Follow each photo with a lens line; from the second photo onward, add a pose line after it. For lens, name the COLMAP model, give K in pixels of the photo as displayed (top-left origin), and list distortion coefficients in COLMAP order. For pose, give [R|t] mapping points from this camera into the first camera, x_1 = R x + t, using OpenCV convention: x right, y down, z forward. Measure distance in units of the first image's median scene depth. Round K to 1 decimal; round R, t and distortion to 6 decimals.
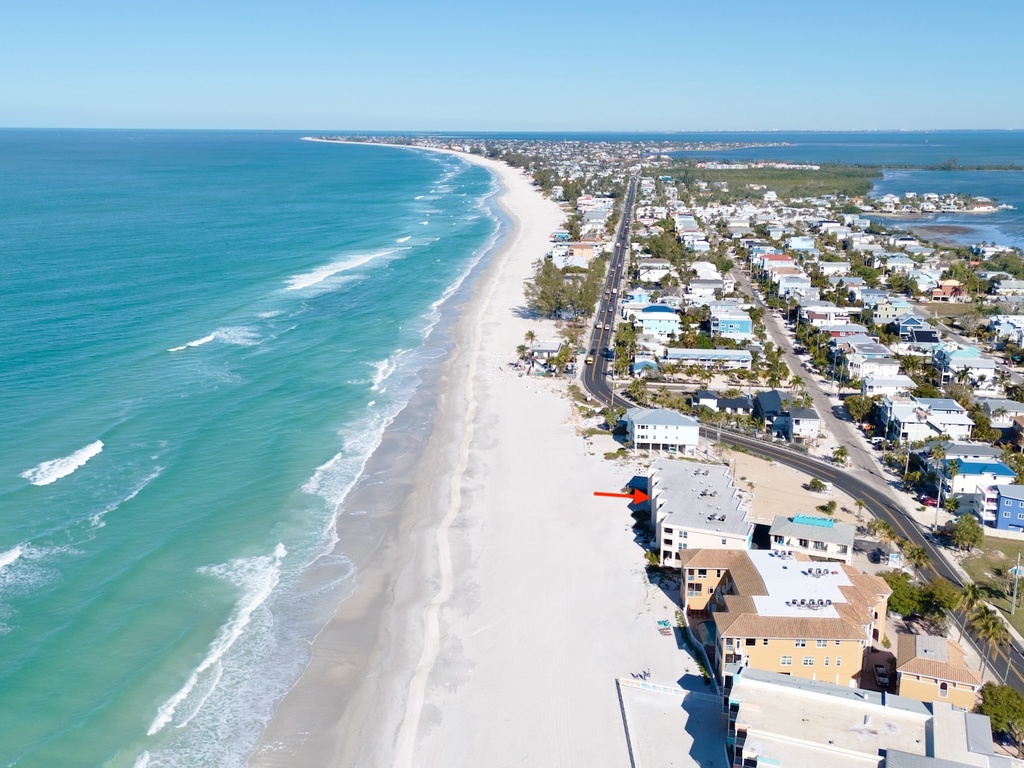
lens RADIAL K [[995.1, 0, 512.0], [0, 995.1, 384.0], [0, 0, 1]] dist [0.167346, -0.356138]
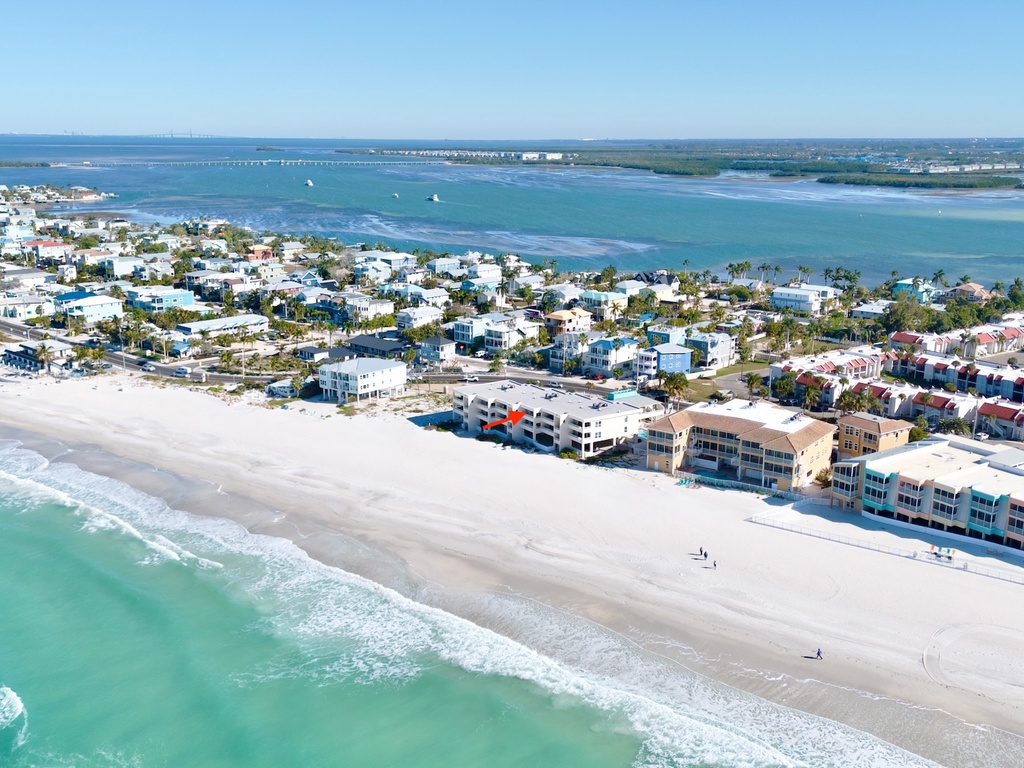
lens RADIAL K [[995.1, 0, 512.0], [0, 995.1, 384.0], [0, 0, 1]] dist [0.167346, -0.356138]
pose [[0.570015, -0.197620, 0.797514, -0.561609], [0.201581, 0.974614, 0.097426, -0.015756], [-0.796522, 0.105229, 0.595382, 0.302560]]
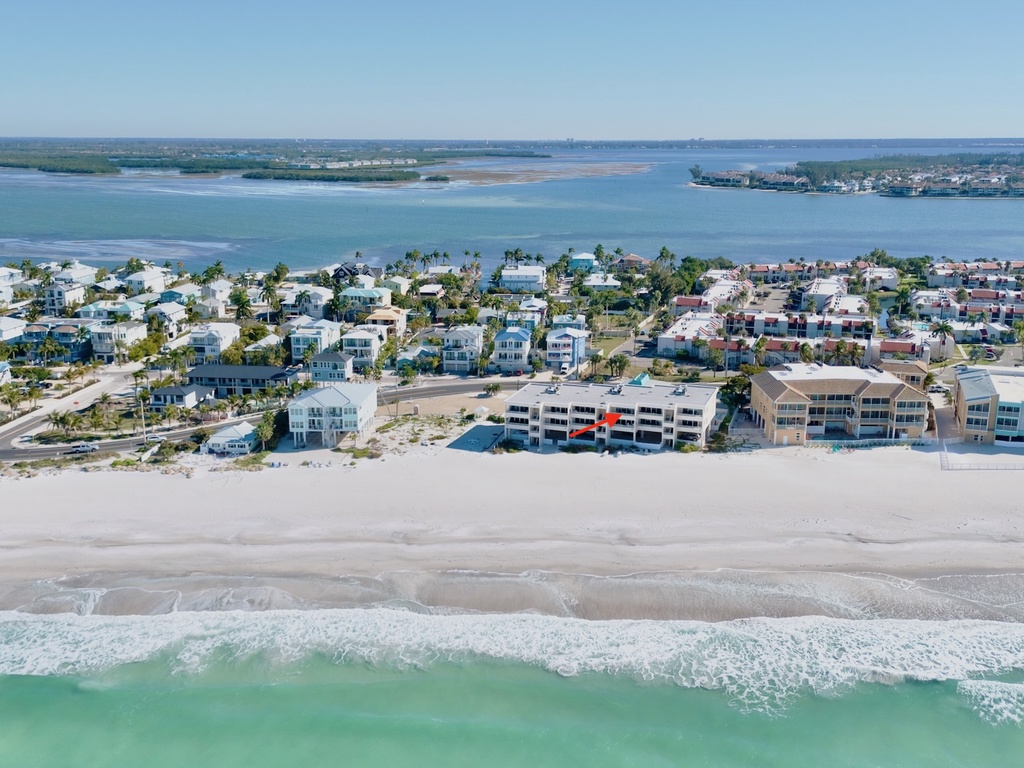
lens RADIAL K [[995.1, 0, 512.0], [0, 995.1, 384.0], [0, 0, 1]] dist [0.167346, -0.356138]
pose [[-0.030305, -0.240925, 0.970070, -0.606187], [0.247146, 0.938575, 0.240824, -0.128465], [-0.968504, 0.247047, 0.031100, 0.852692]]
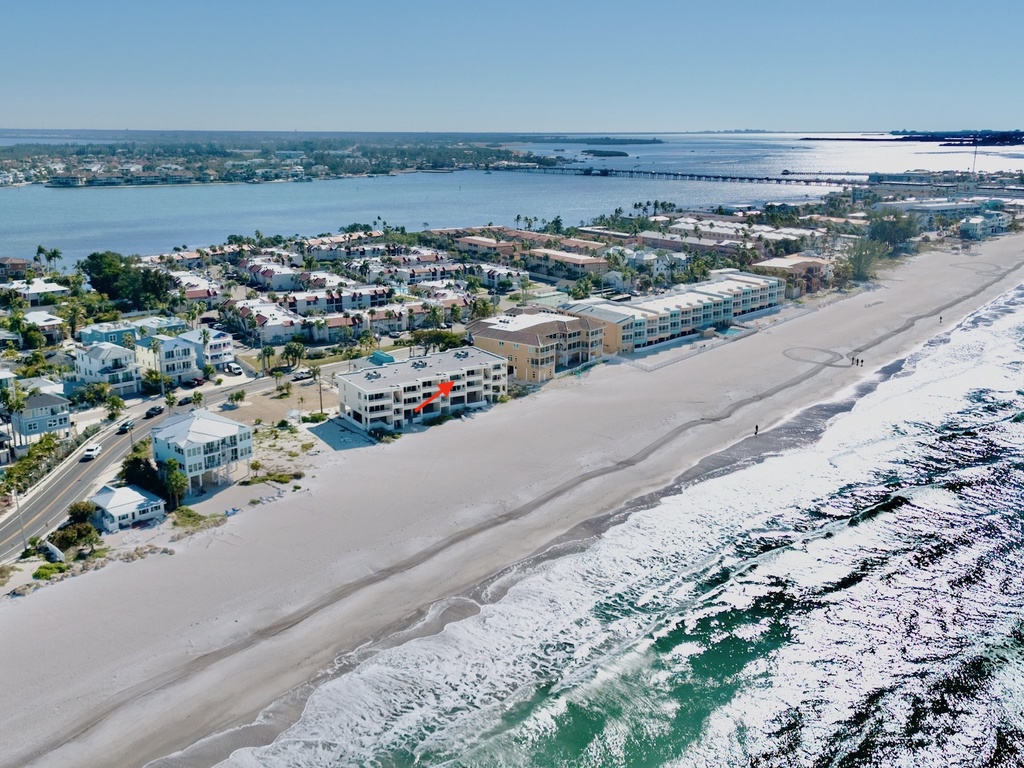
lens RADIAL K [[995.1, 0, 512.0], [0, 995.1, 384.0], [0, 0, 1]] dist [0.167346, -0.356138]
pose [[-0.794402, -0.151584, 0.588173, -0.395900], [0.149298, 0.889917, 0.430996, -0.244409], [-0.588757, 0.430197, -0.684321, 1.328627]]
